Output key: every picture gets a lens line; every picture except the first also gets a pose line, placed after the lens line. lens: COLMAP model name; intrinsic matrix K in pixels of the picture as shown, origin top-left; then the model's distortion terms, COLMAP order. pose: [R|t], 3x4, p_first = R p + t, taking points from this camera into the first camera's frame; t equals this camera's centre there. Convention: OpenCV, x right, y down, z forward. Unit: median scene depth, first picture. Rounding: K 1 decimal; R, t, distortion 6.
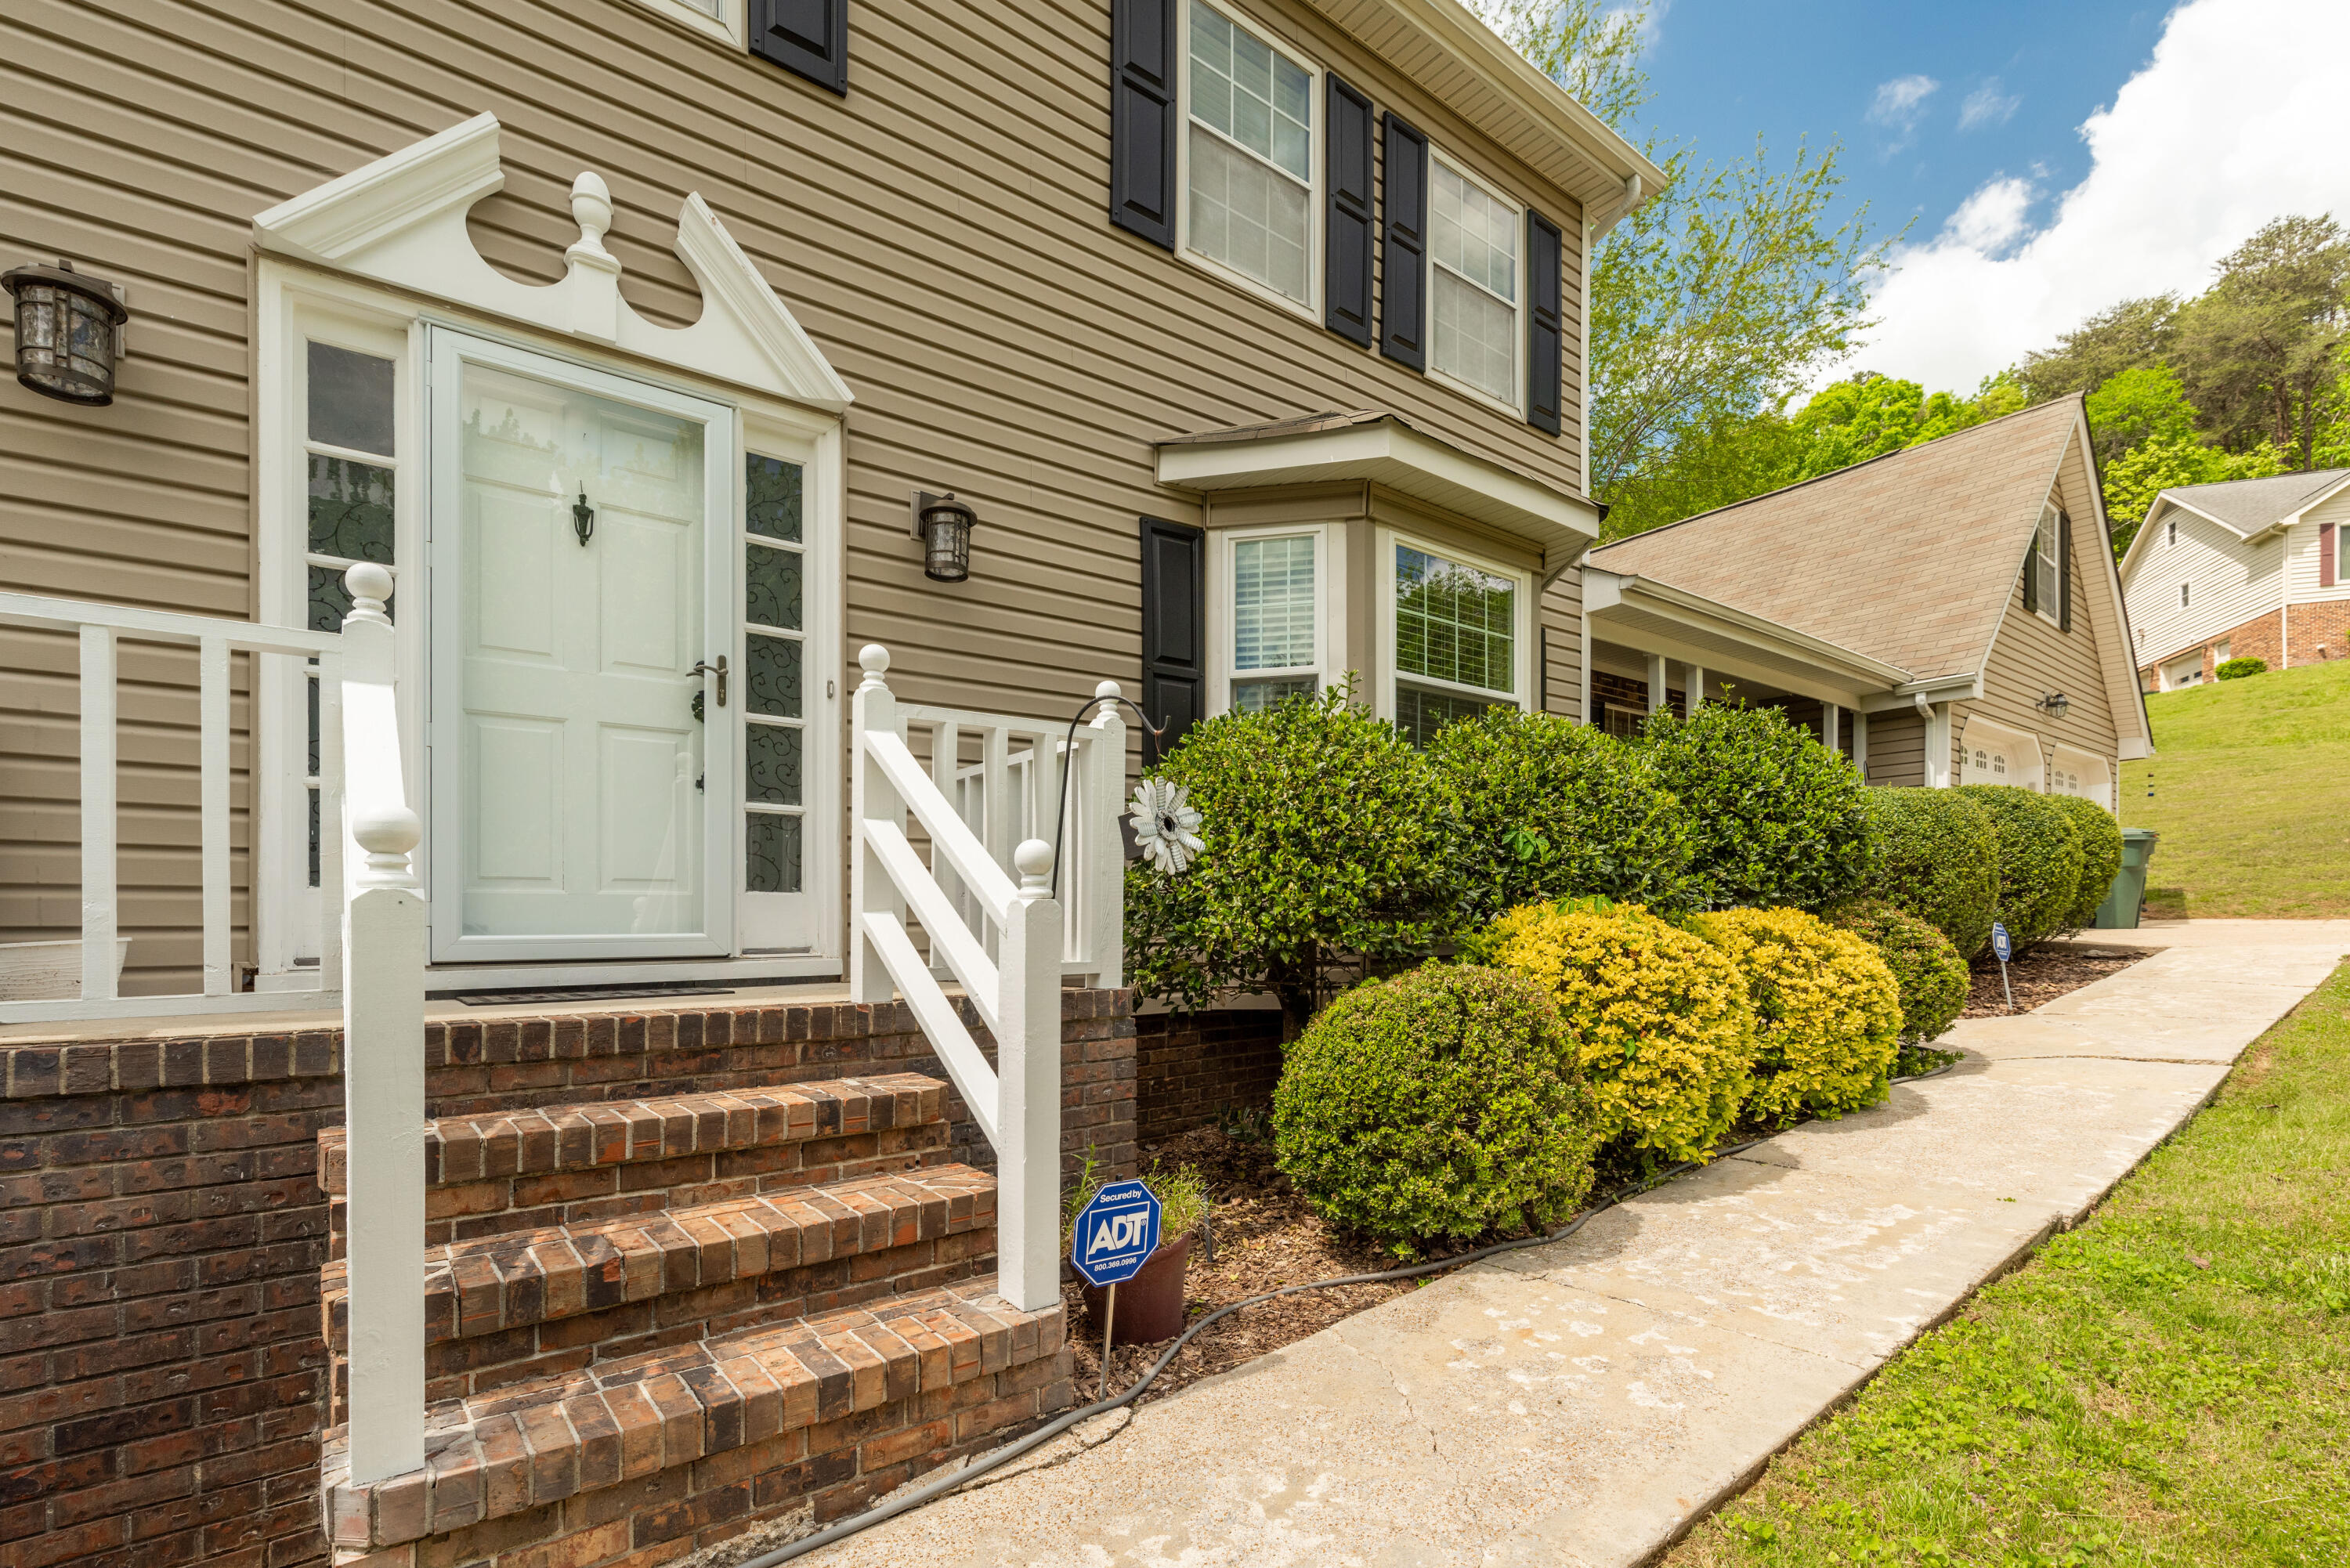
lens RADIAL K [[1019.1, 0, 1117.8], [0, 1019.1, 909.1], [0, 0, 1]] dist [-0.001954, -0.000702]
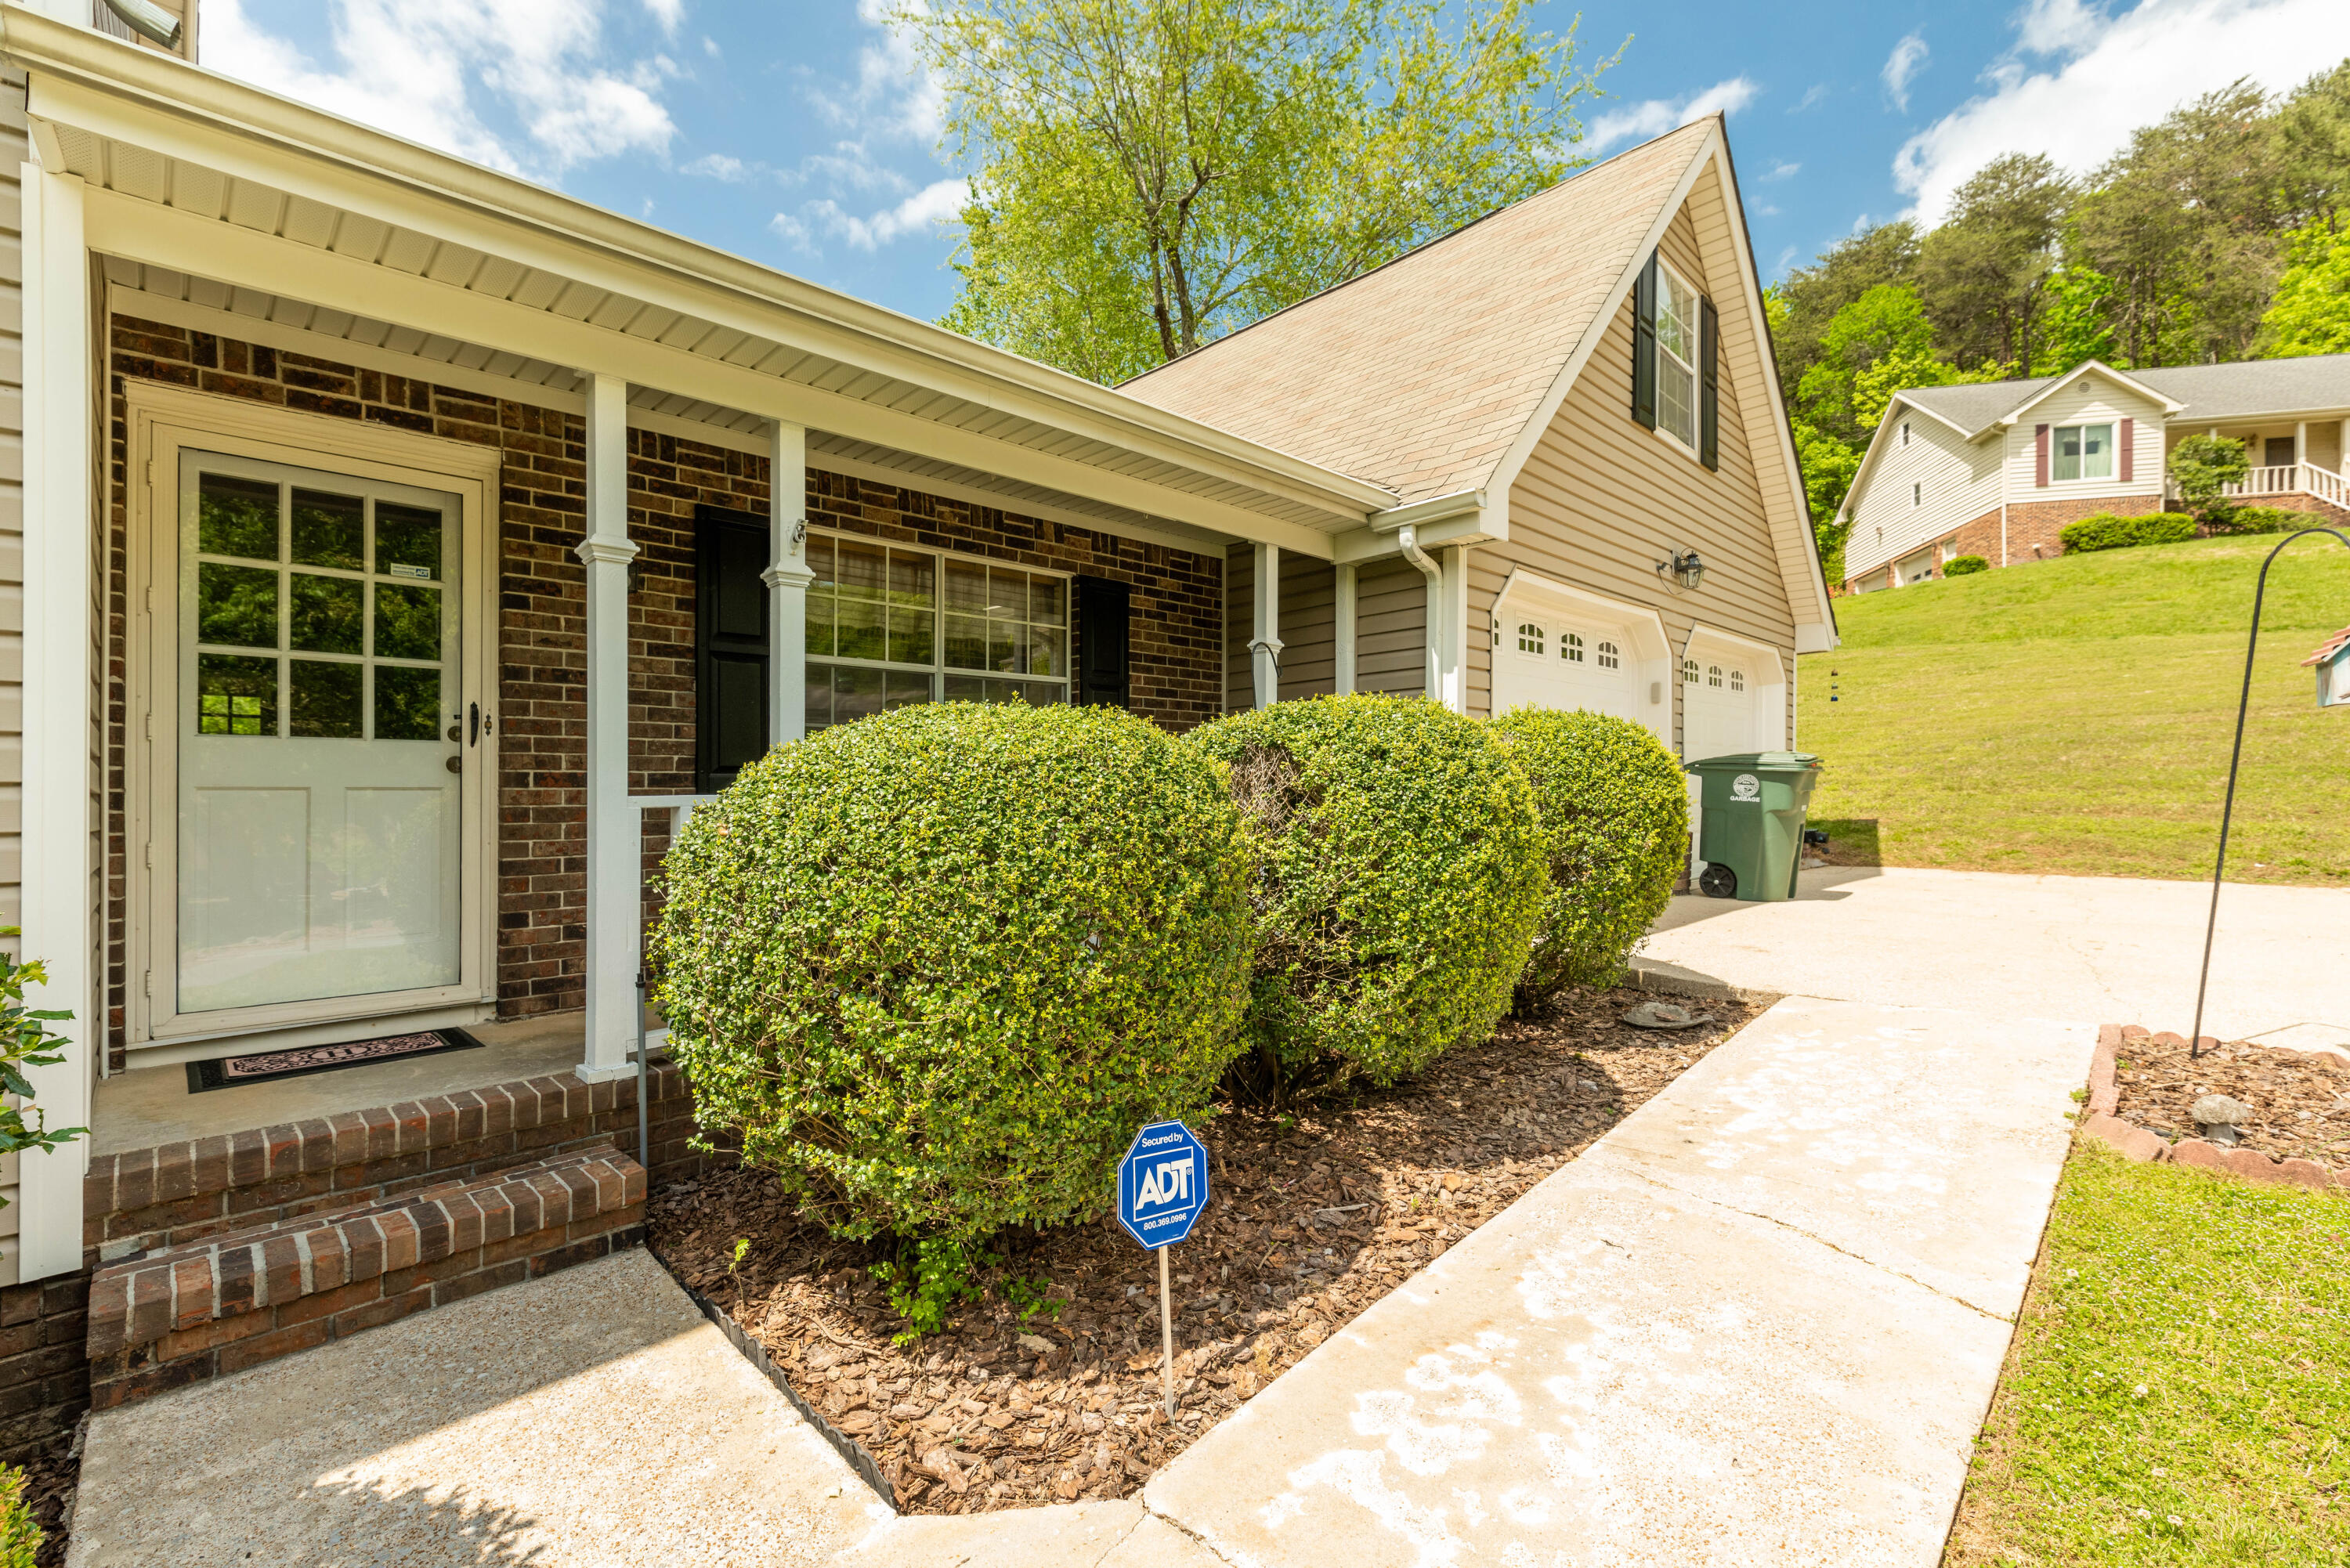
lens RADIAL K [[982.0, 0, 1131.1], [0, 982.0, 786.7], [0, 0, 1]] dist [0.002299, 0.000325]
pose [[0.992118, -0.001510, 0.125295, 0.158248], [0.001626, 0.999998, -0.000828, -0.018693], [-0.125294, 0.001026, 0.992119, 0.132190]]
